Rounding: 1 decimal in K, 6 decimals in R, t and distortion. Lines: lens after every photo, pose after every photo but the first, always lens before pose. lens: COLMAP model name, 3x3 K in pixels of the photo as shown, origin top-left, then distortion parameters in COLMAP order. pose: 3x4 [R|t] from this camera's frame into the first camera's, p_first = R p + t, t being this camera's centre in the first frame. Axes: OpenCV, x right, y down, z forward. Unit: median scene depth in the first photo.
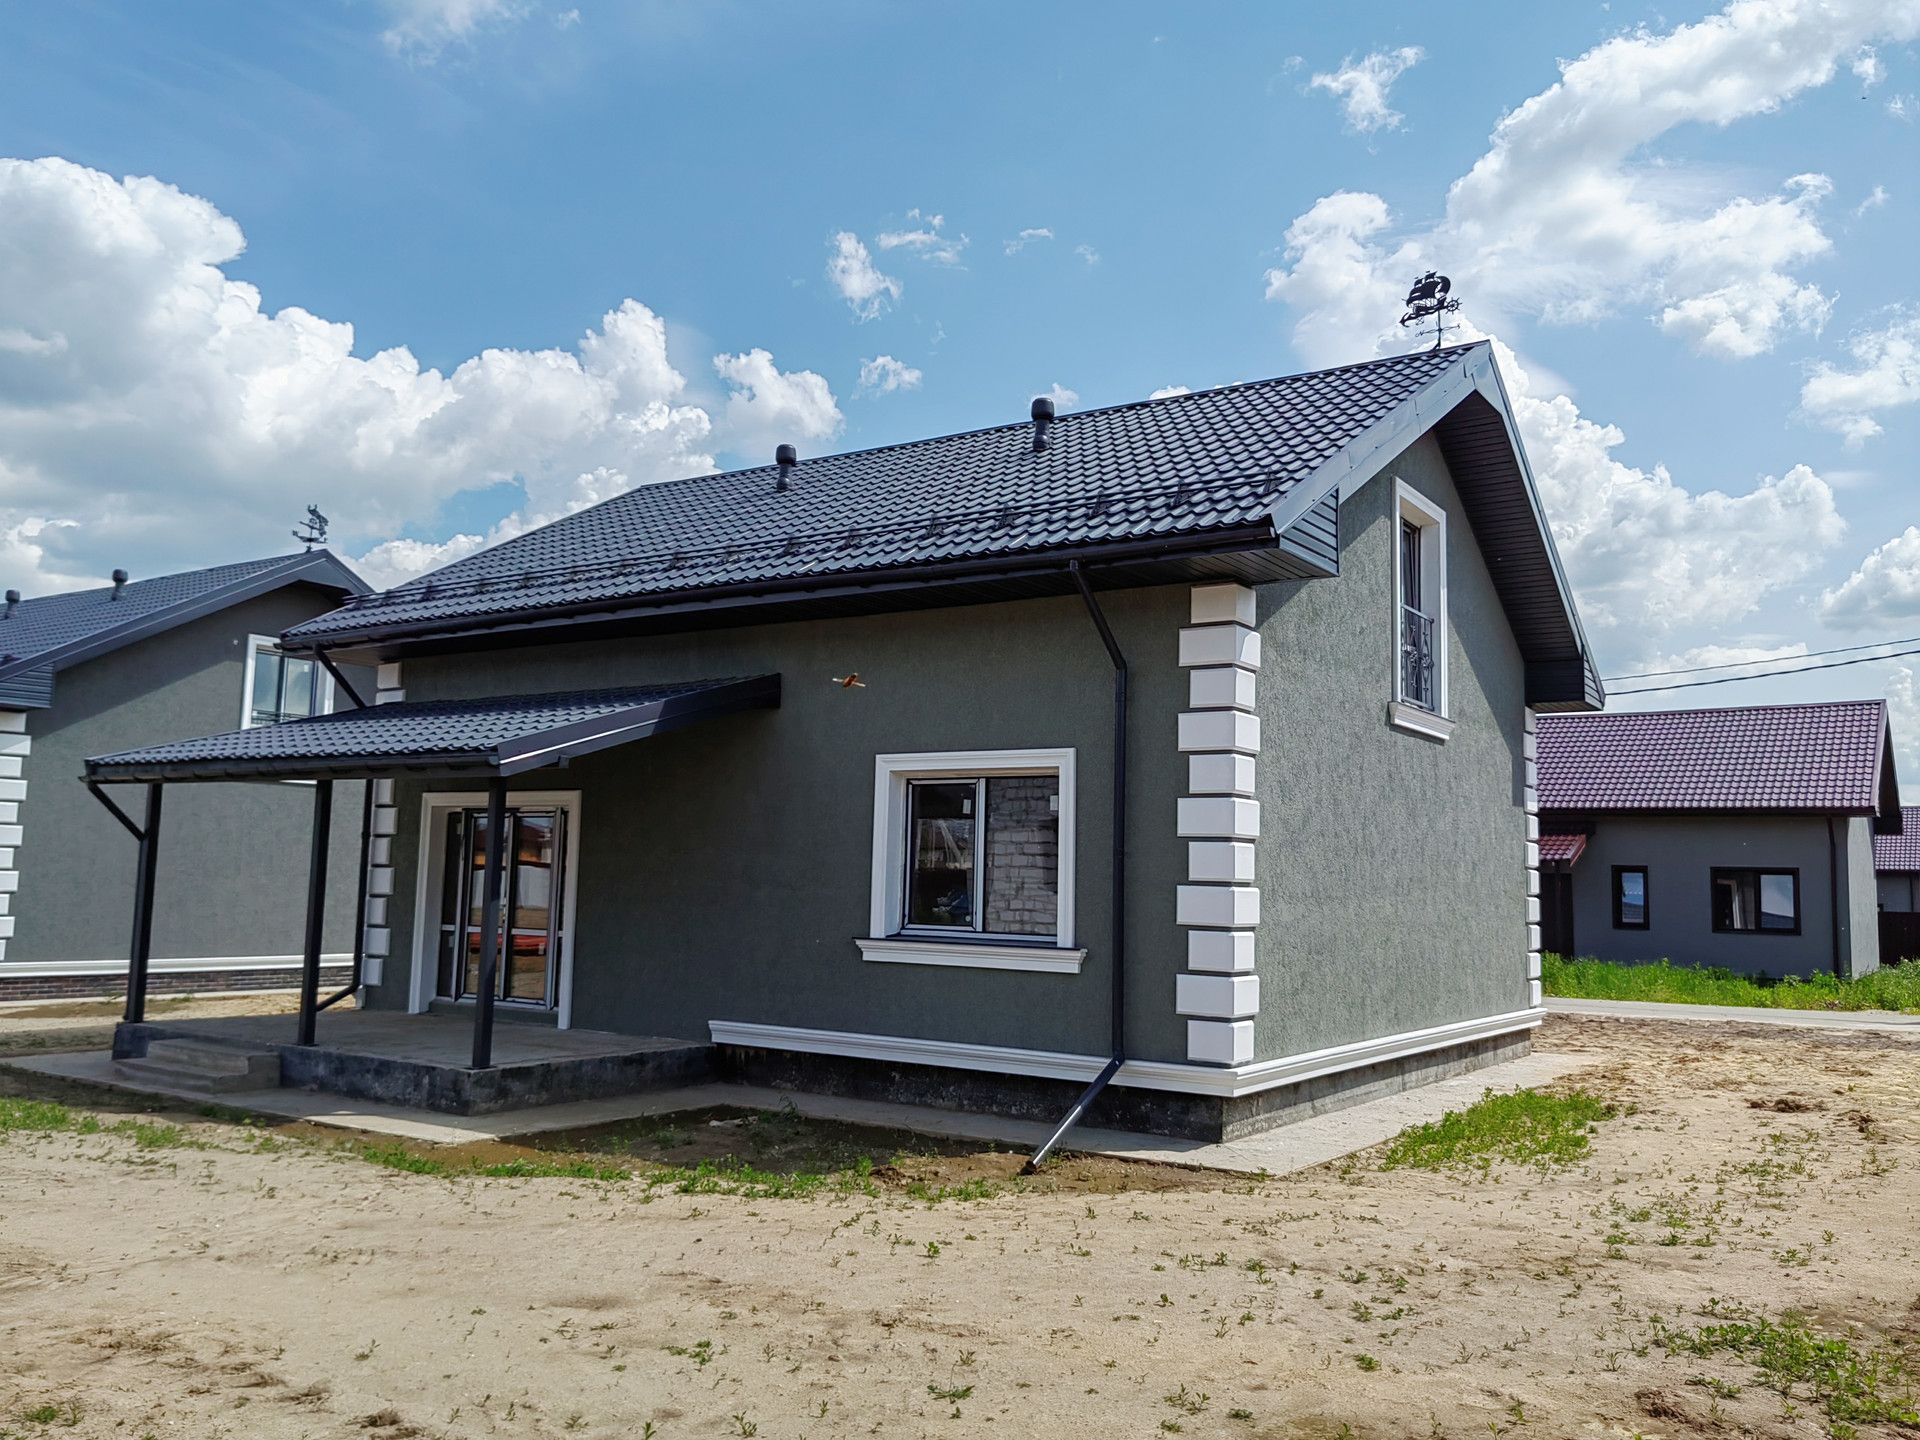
lens RADIAL K [[1533.5, 0, 959.8], [0, 1533.5, 714.4], [0, 0, 1]] dist [0.036123, -0.053739]
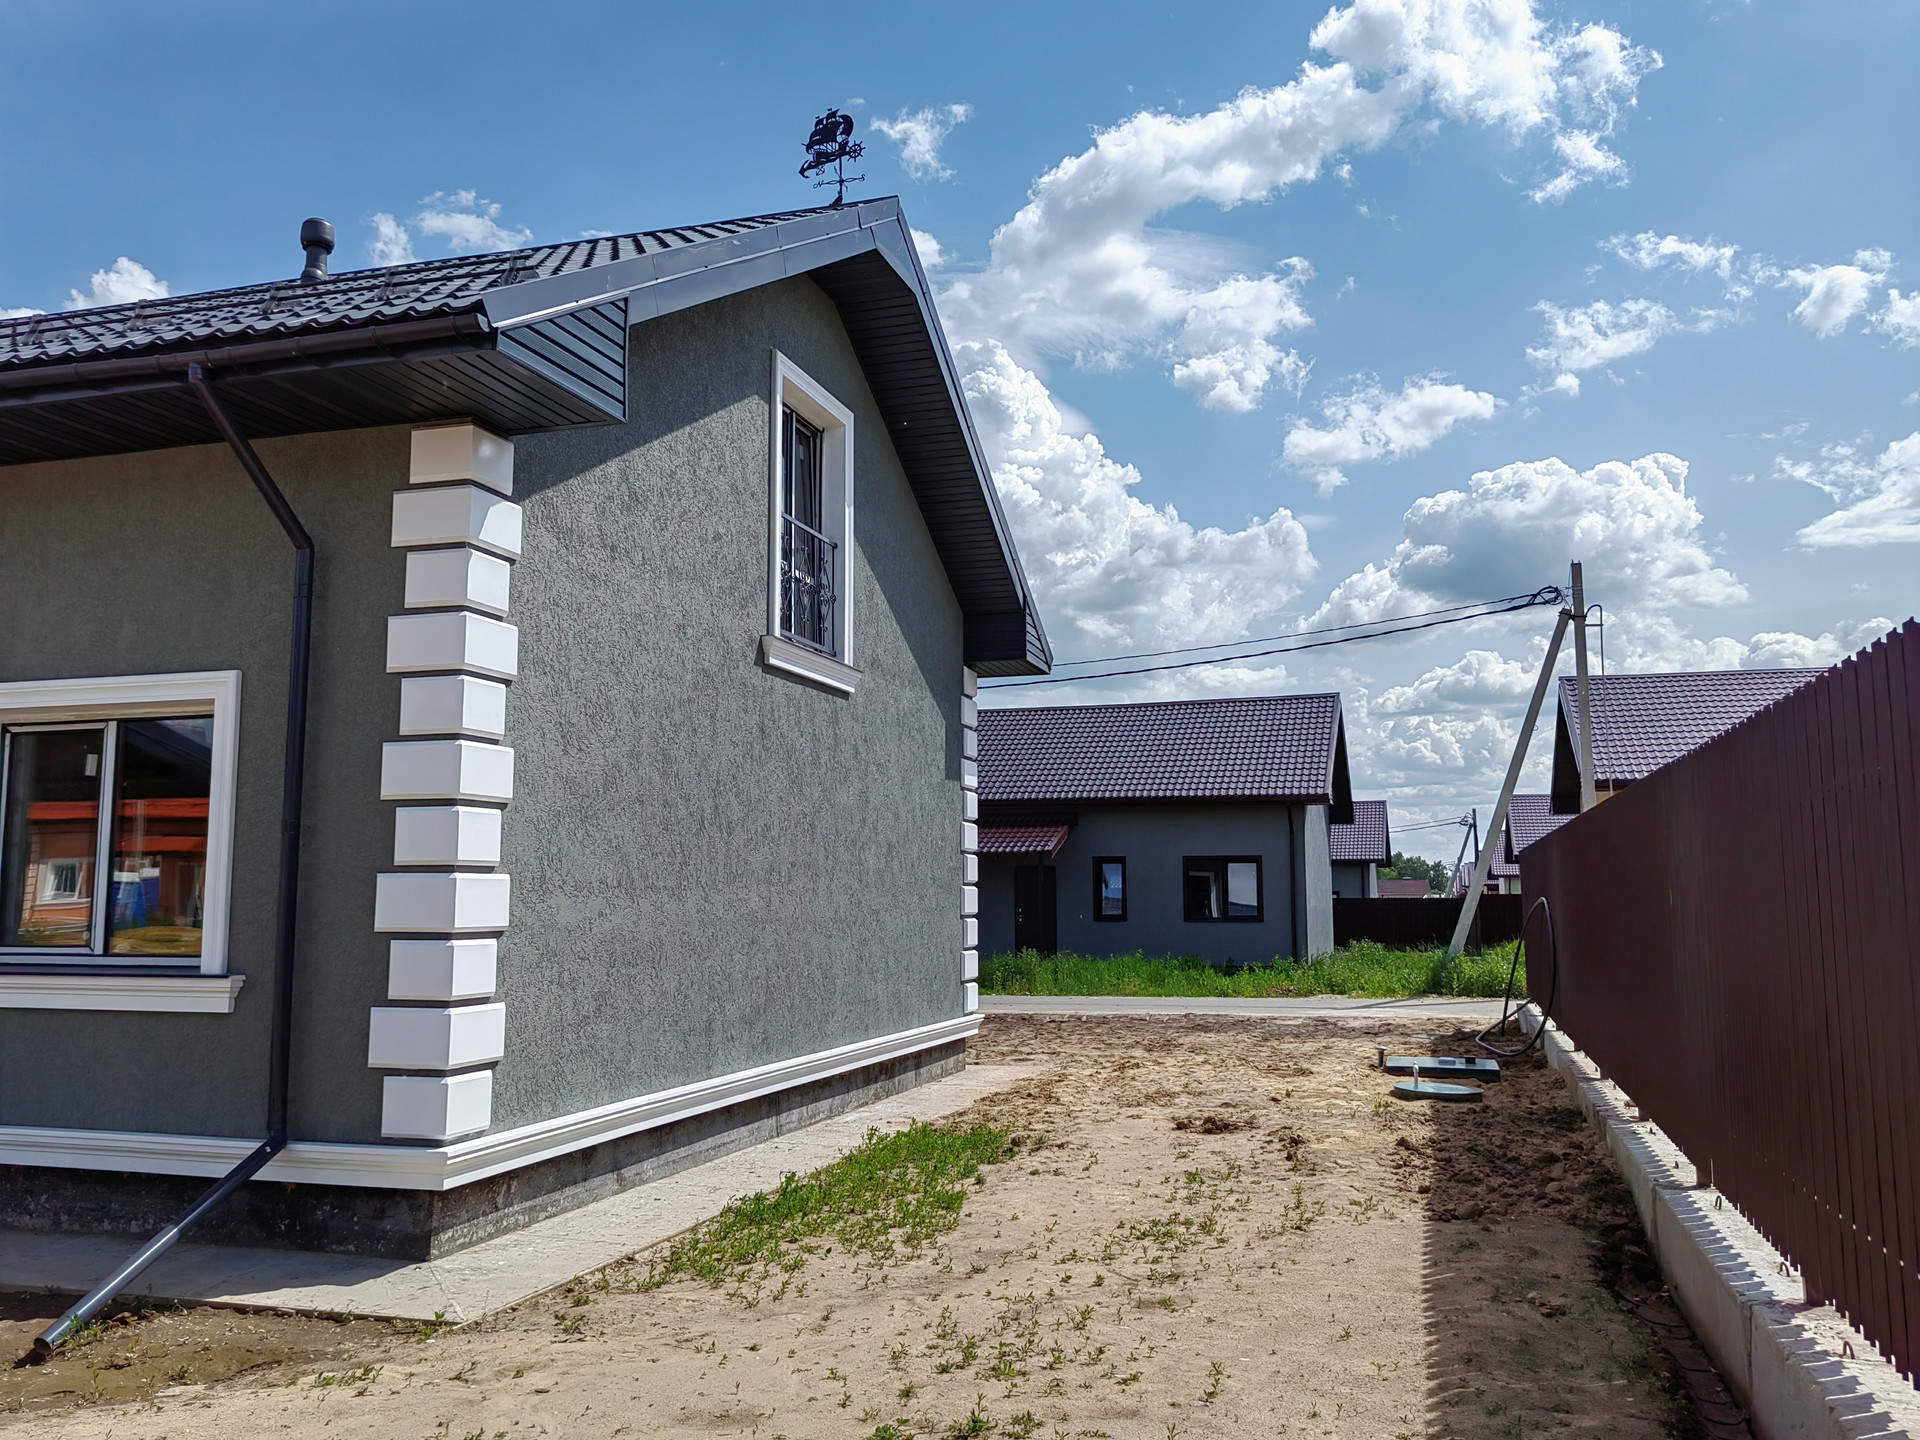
lens RADIAL K [[1525.2, 0, 983.9], [0, 1525.2, 708.6], [0, 0, 1]] dist [0.047835, -0.058772]
pose [[0.952997, 0.011703, 0.302754, 0.160490], [-0.008892, 0.999904, -0.010662, 0.037829], [-0.302849, 0.007468, 0.953009, 0.242180]]
